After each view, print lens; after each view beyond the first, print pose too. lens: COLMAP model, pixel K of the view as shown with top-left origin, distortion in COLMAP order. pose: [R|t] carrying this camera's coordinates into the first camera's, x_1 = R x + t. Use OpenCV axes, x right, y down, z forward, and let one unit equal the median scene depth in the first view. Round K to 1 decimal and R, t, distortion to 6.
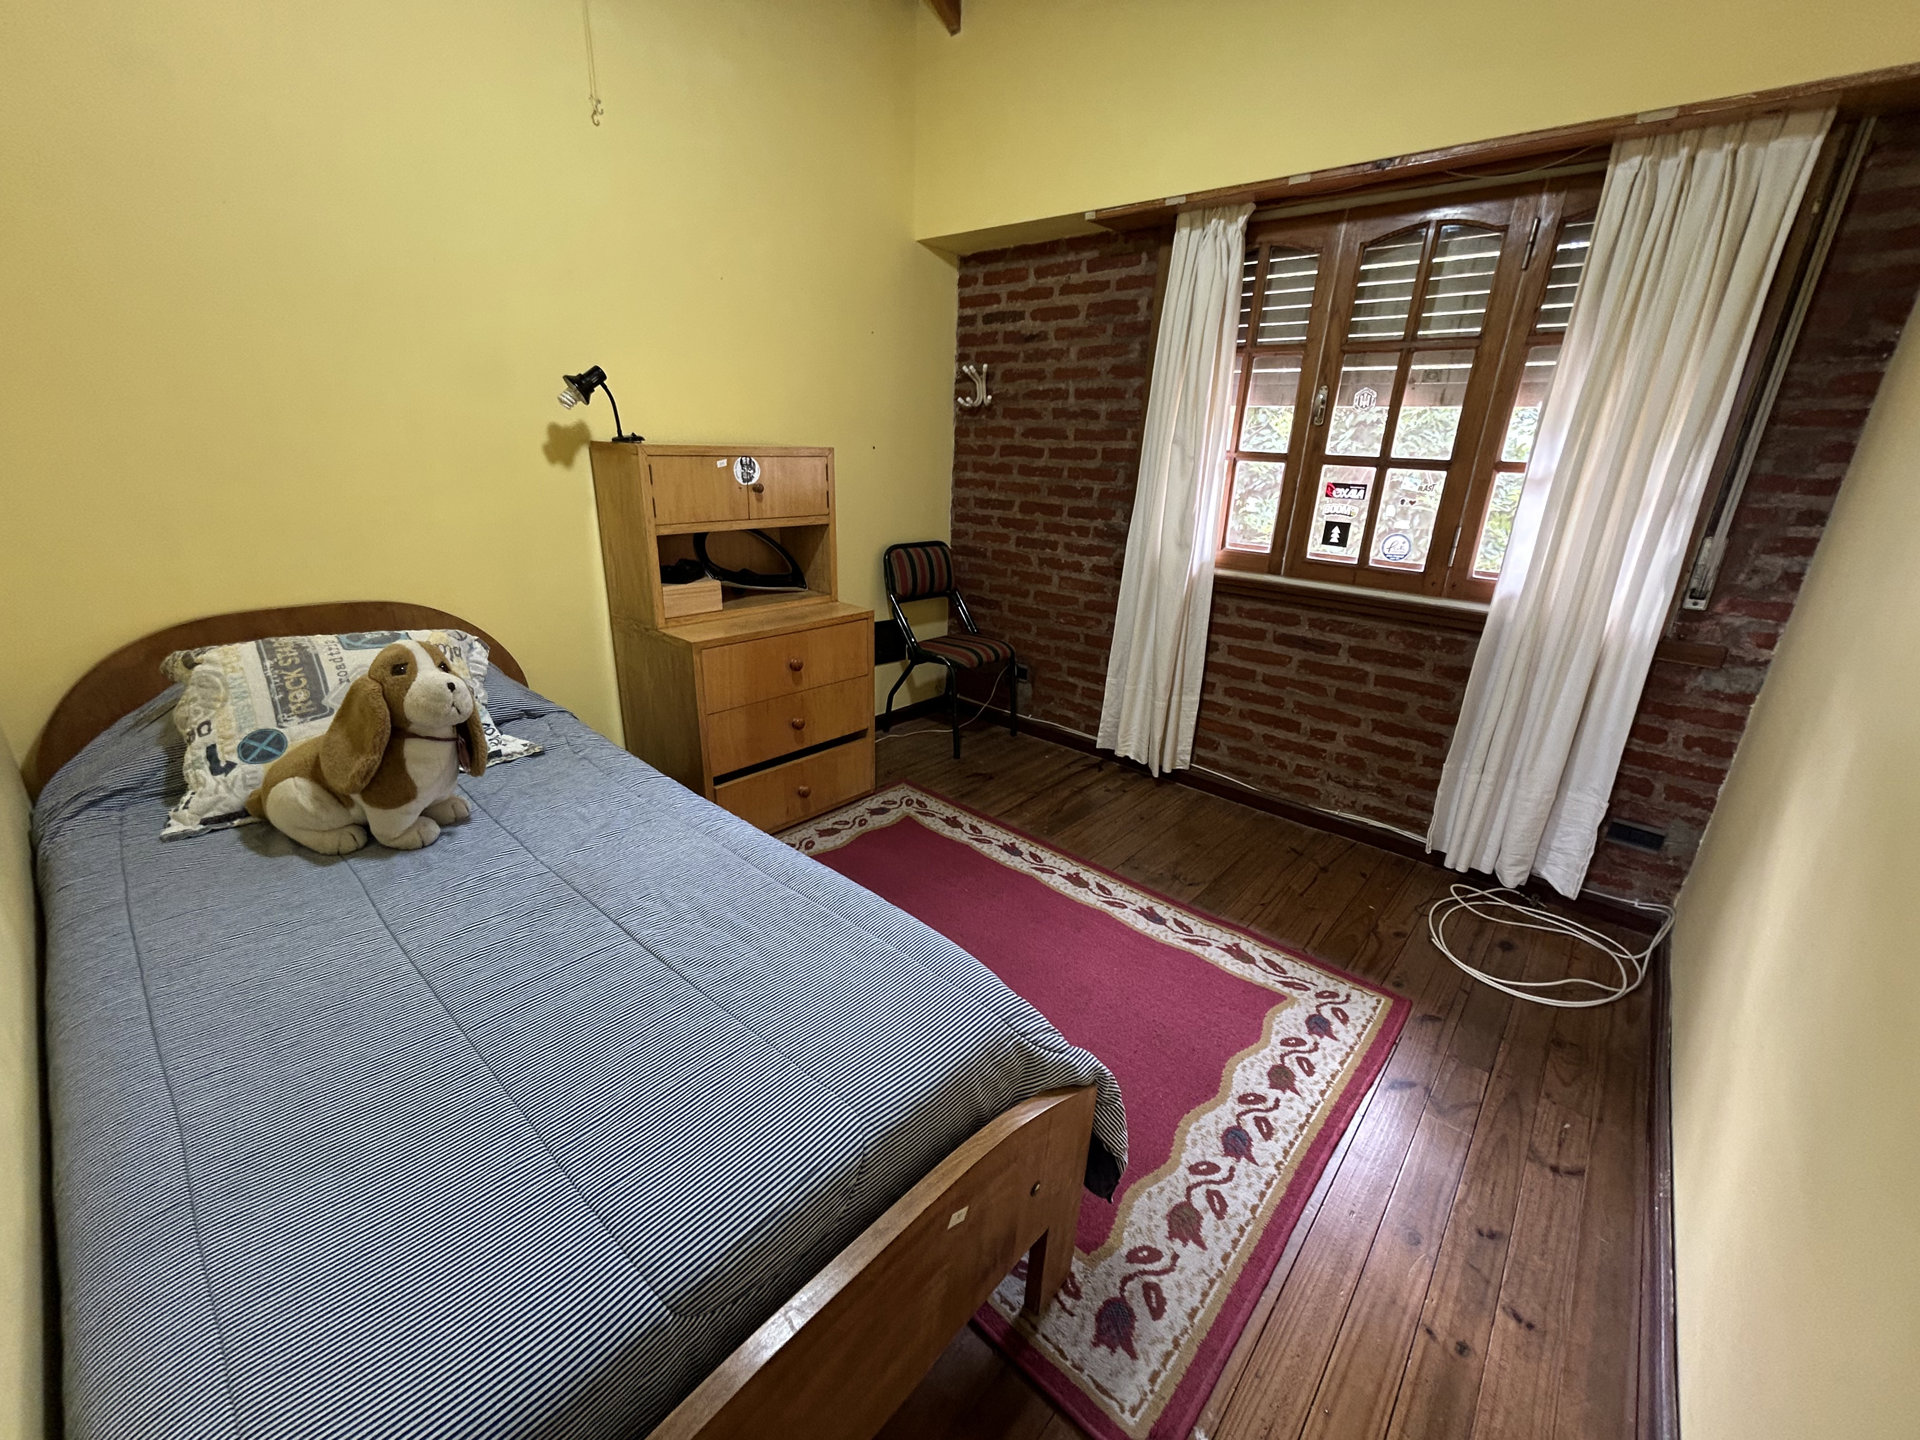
lens RADIAL K [[771.8, 0, 953.1], [0, 771.8, 723.2], [0, 0, 1]] dist [0.000637, -0.000567]
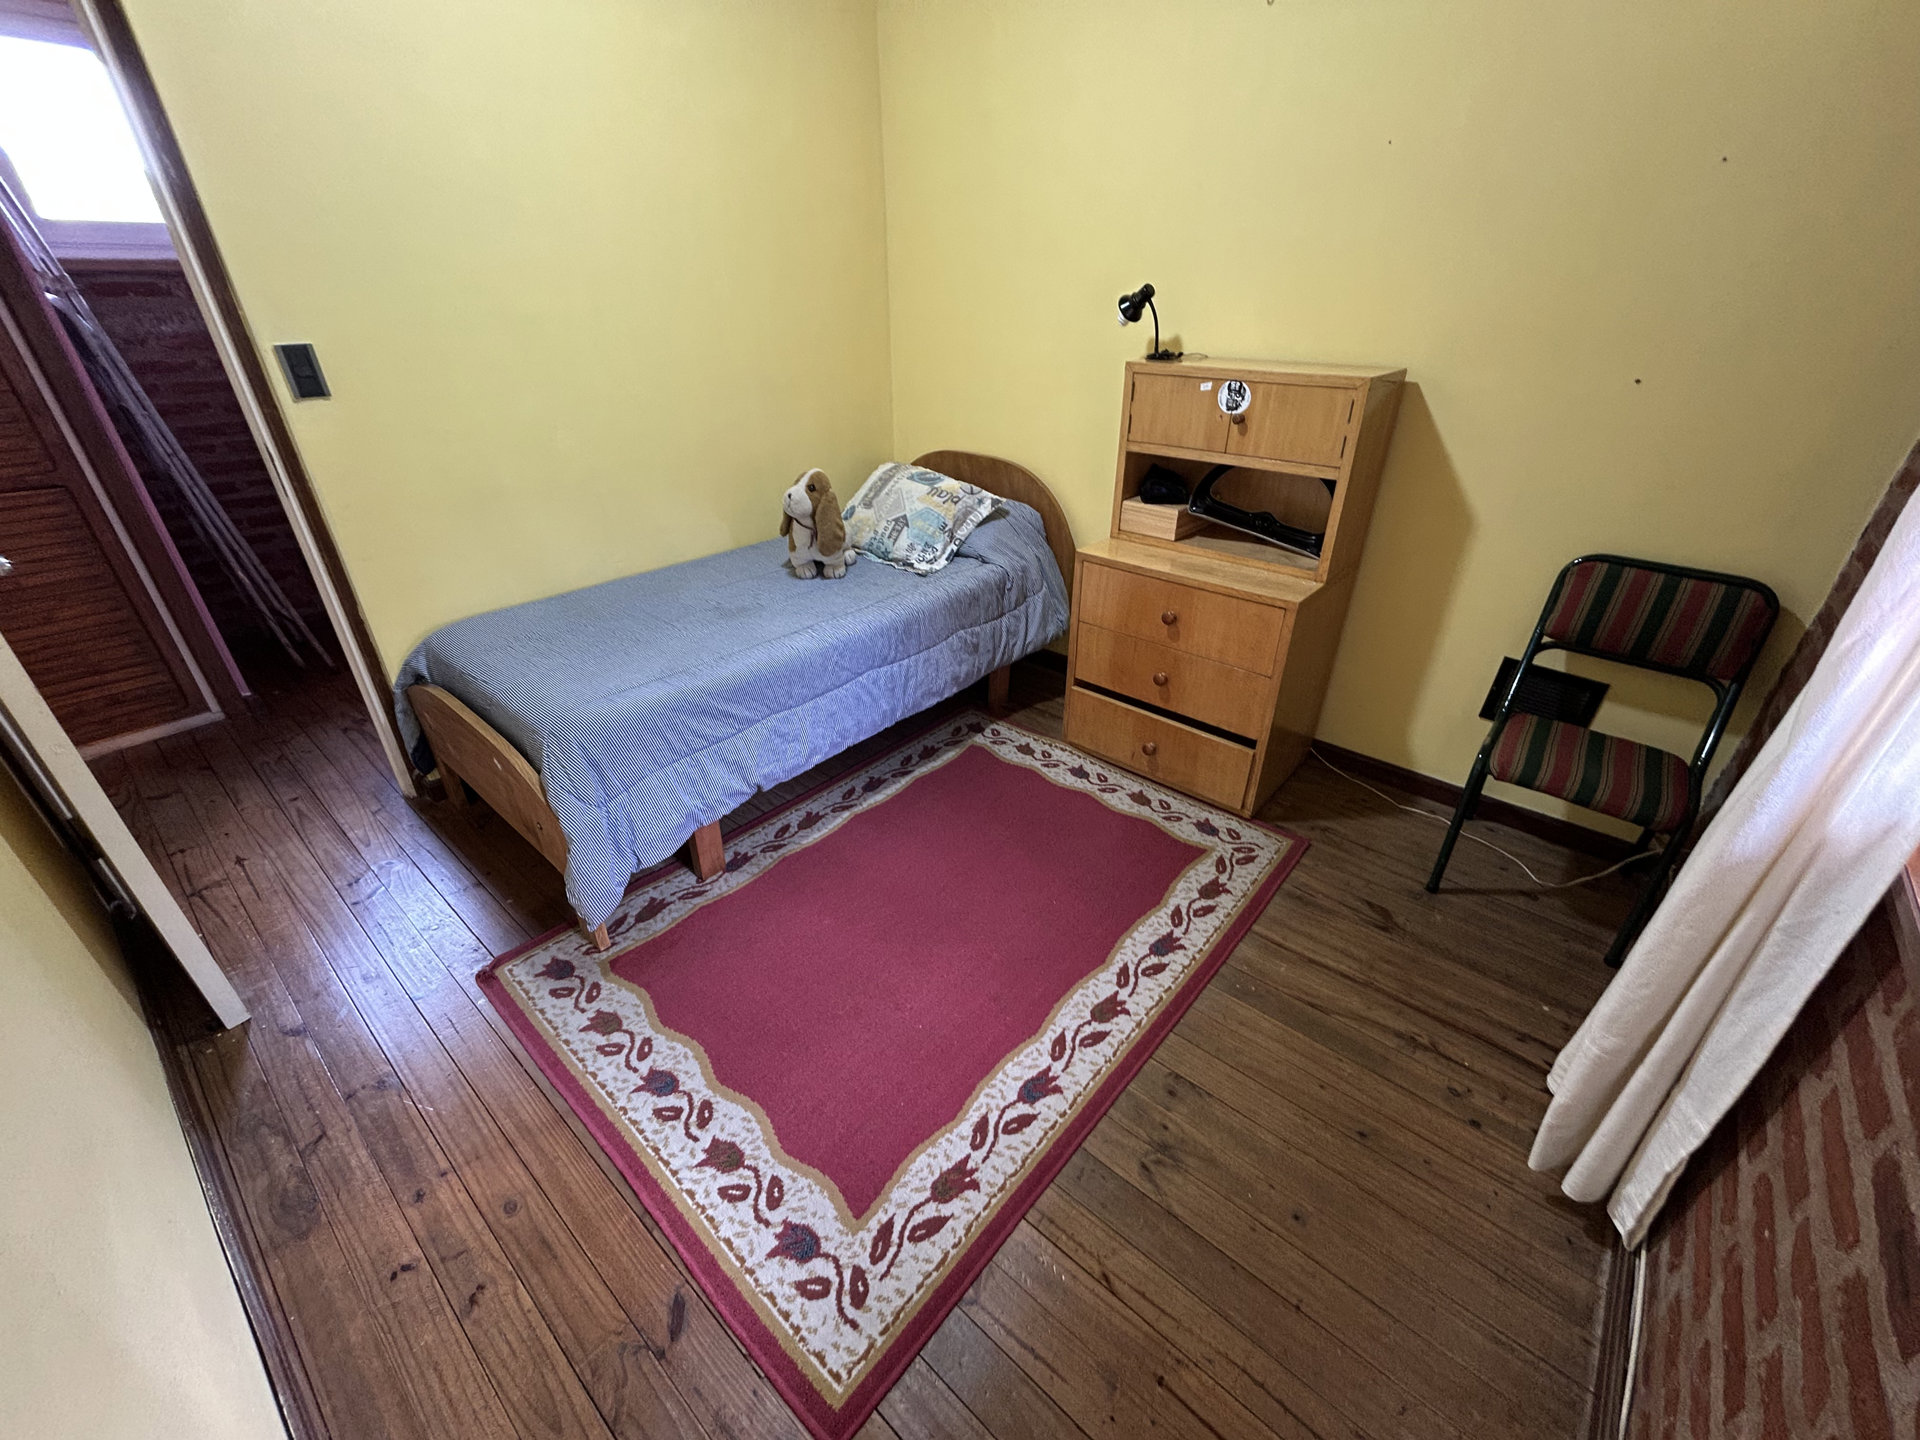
lens RADIAL K [[771.8, 0, 956.8], [0, 771.8, 718.1], [0, 0, 1]] dist [0.000637, -0.000567]
pose [[0.017473, 0.457383, -0.889098, 0.954670], [-0.344236, 0.837621, 0.424137, -0.401647], [0.938721, 0.298649, 0.172084, 0.928517]]
